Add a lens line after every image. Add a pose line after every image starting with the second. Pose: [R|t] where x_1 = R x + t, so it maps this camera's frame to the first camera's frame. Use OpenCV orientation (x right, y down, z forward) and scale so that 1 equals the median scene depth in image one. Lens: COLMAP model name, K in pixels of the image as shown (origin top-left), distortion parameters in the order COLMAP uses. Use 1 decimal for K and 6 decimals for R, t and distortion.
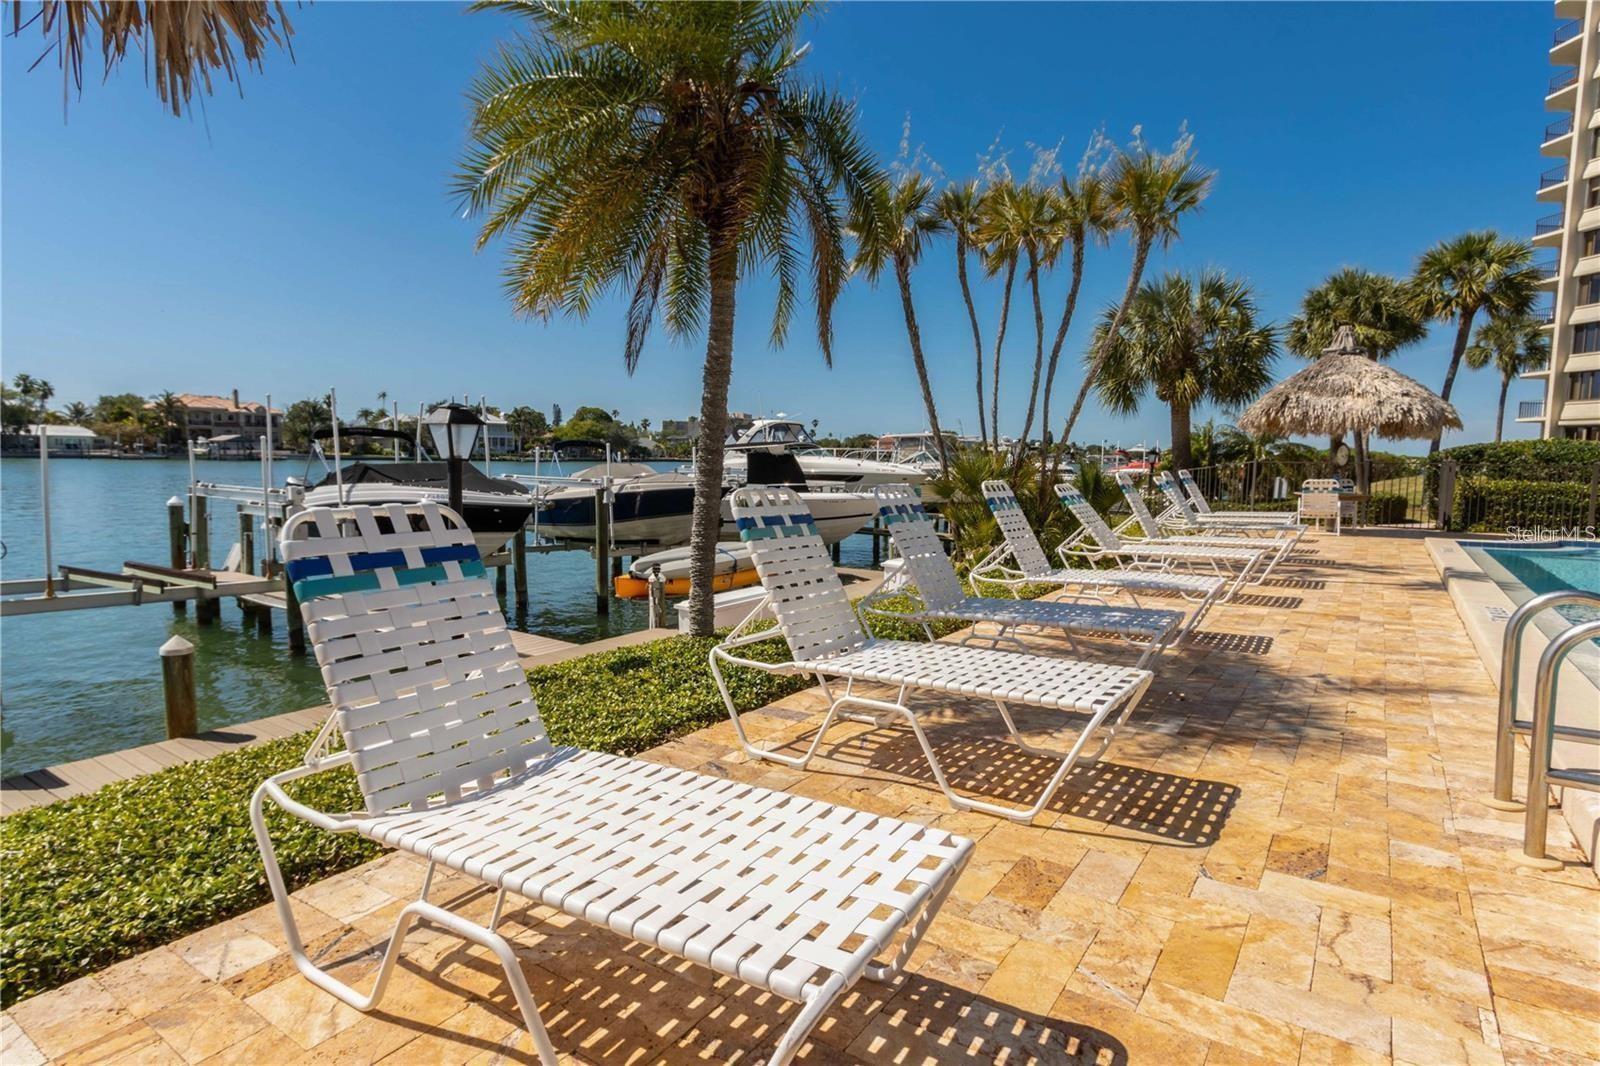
lens RADIAL K [[842.5, 0, 800.0], [0, 842.5, 533.0], [0, 0, 1]] dist [-0.000025, 0.000078]
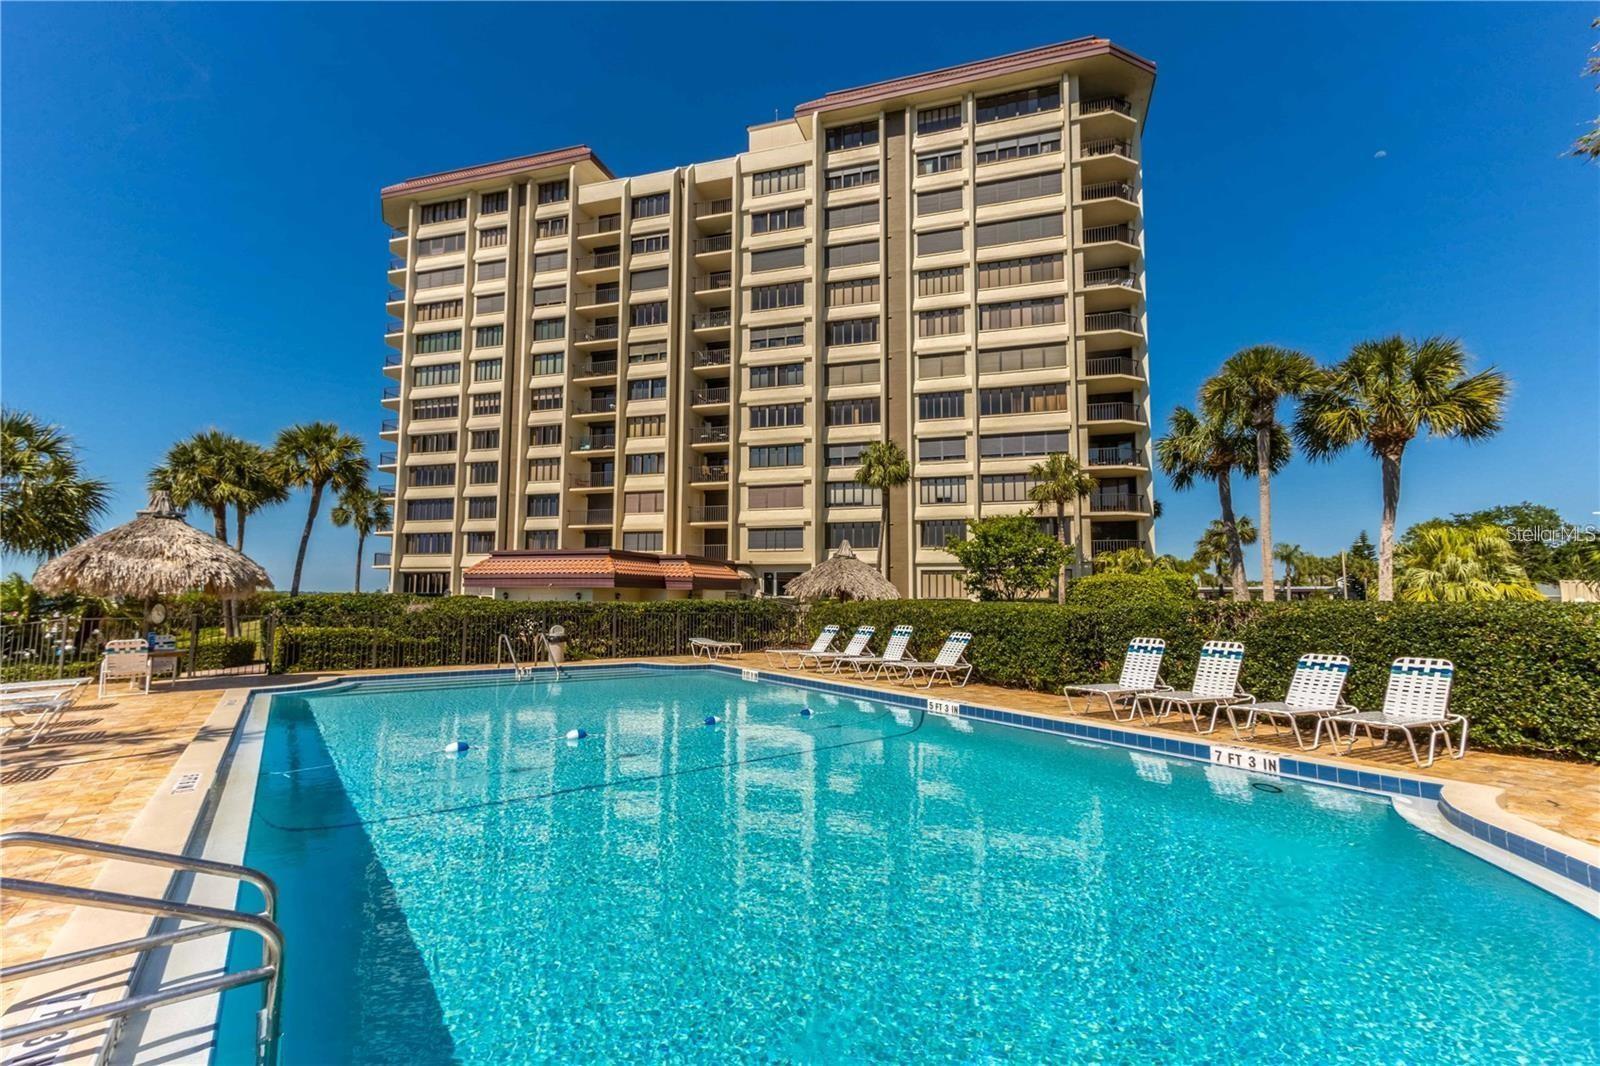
lens RADIAL K [[740.9, 0, 800.0], [0, 740.9, 533.0], [0, 0, 1]] dist [0.001927, 0.000019]
pose [[0.360804, 0.067421, 0.930201, 0.036648], [0.087526, 0.990534, -0.105743, -0.012410], [-0.928525, 0.119570, 0.351488, -0.034607]]
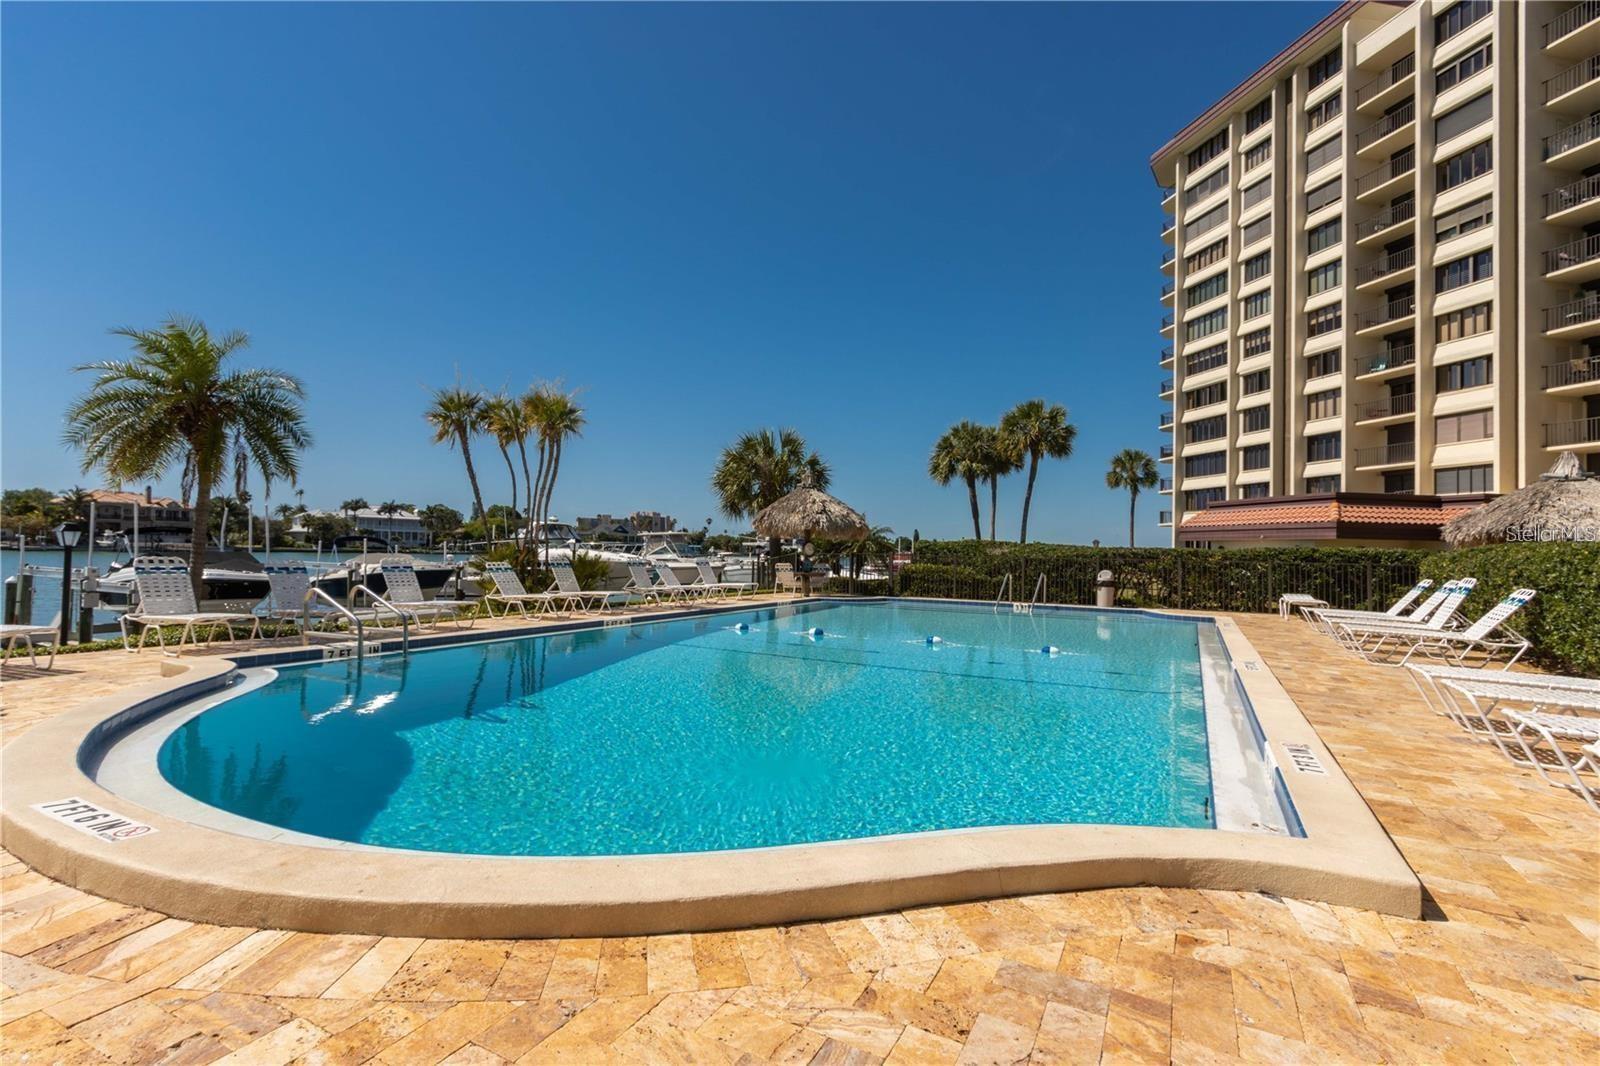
lens RADIAL K [[753.4, 0, 800.0], [0, 753.4, 533.0], [0, 0, 1]] dist [-0.001318, 0.000611]
pose [[0.992675, 0.005915, 0.120673, 0.229569], [0.007832, 0.993549, -0.113130, 0.021453], [-0.120564, 0.113246, 0.986225, -0.221763]]
